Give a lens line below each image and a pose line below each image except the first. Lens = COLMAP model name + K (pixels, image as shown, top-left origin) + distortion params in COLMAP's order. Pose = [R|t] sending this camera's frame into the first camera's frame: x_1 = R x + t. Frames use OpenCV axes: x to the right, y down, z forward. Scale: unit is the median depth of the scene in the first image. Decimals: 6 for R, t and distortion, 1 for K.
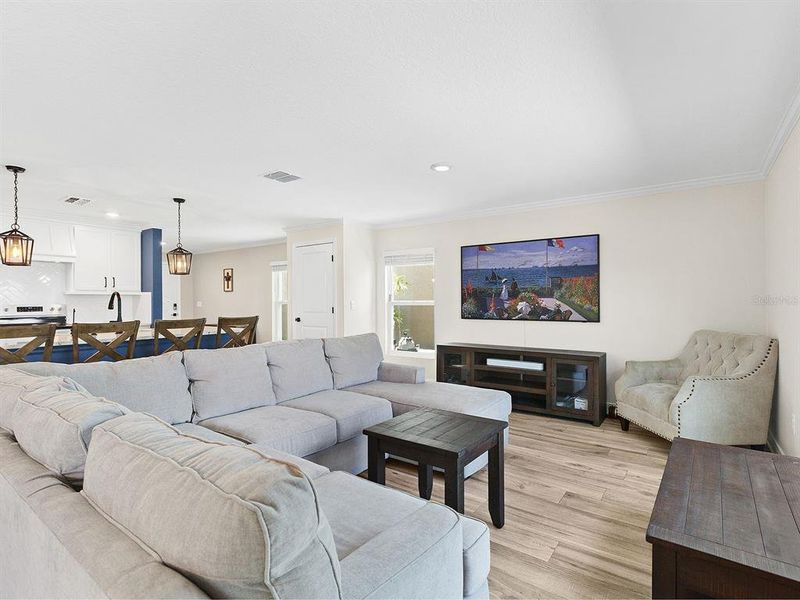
lens RADIAL K [[407.0, 0, 393.0], [0, 407.0, 310.6], [0, 0, 1]] dist [0.006976, -0.000298]
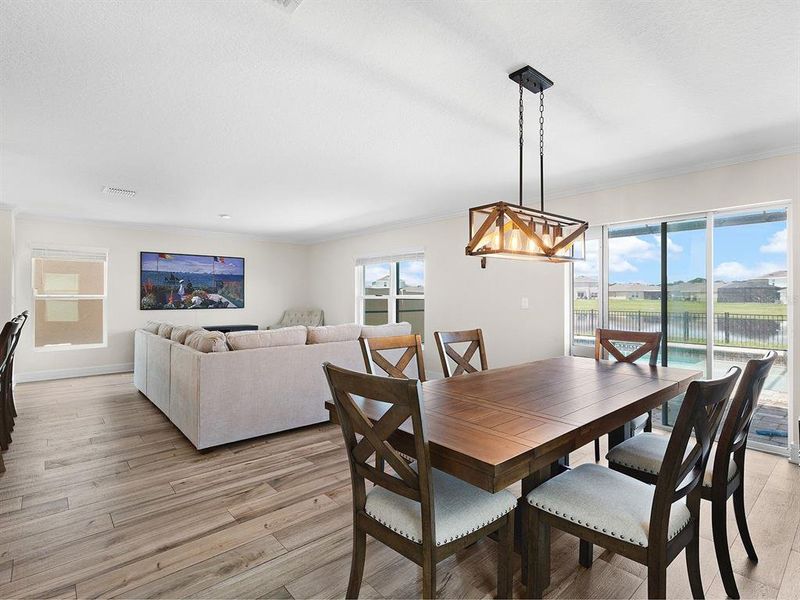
lens RADIAL K [[407.0, 0, 401.9], [0, 407.0, 283.2], [0, 0, 1]] dist [0.006976, -0.000298]
pose [[0.238629, 0.030173, 0.970642, -0.933172], [0.017460, 0.999222, -0.035353, -0.003948], [-0.970954, 0.025383, 0.237916, -0.073004]]
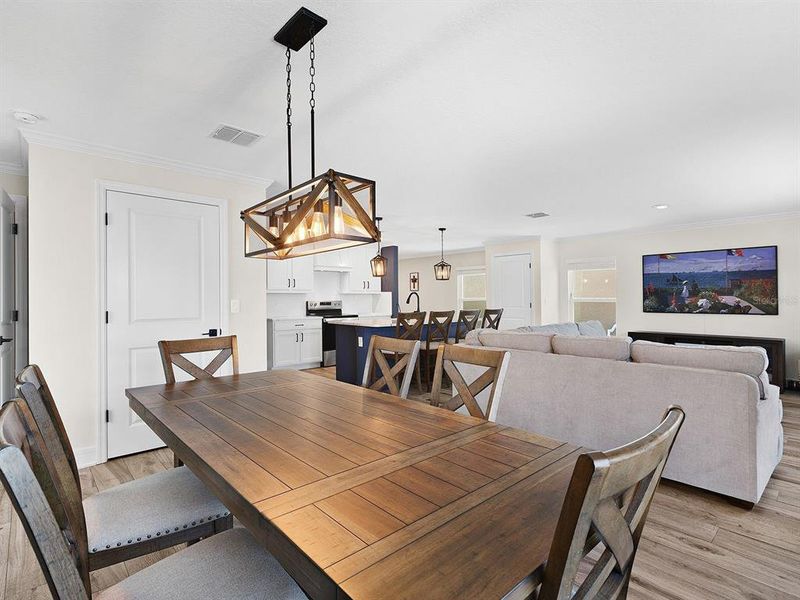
lens RADIAL K [[407.0, 0, 404.5], [0, 407.0, 300.8], [0, 0, 1]] dist [0.006976, -0.000298]
pose [[0.983168, 0.001212, -0.182701, -0.361640], [-0.004679, 0.999817, -0.018545, 0.012192], [0.182645, 0.019088, 0.982994, -0.416532]]
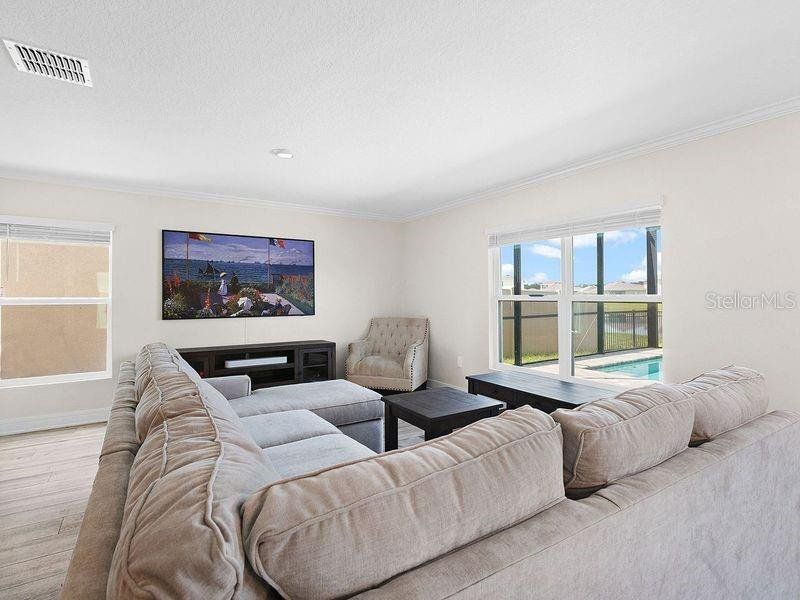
lens RADIAL K [[407.0, 0, 398.2], [0, 407.0, 279.2], [0, 0, 1]] dist [0.006976, -0.000298]
pose [[0.375429, 0.034776, 0.926198, -0.448152], [0.021267, 0.998710, -0.046119, -0.012344], [-0.926607, 0.037012, 0.374205, 0.290447]]
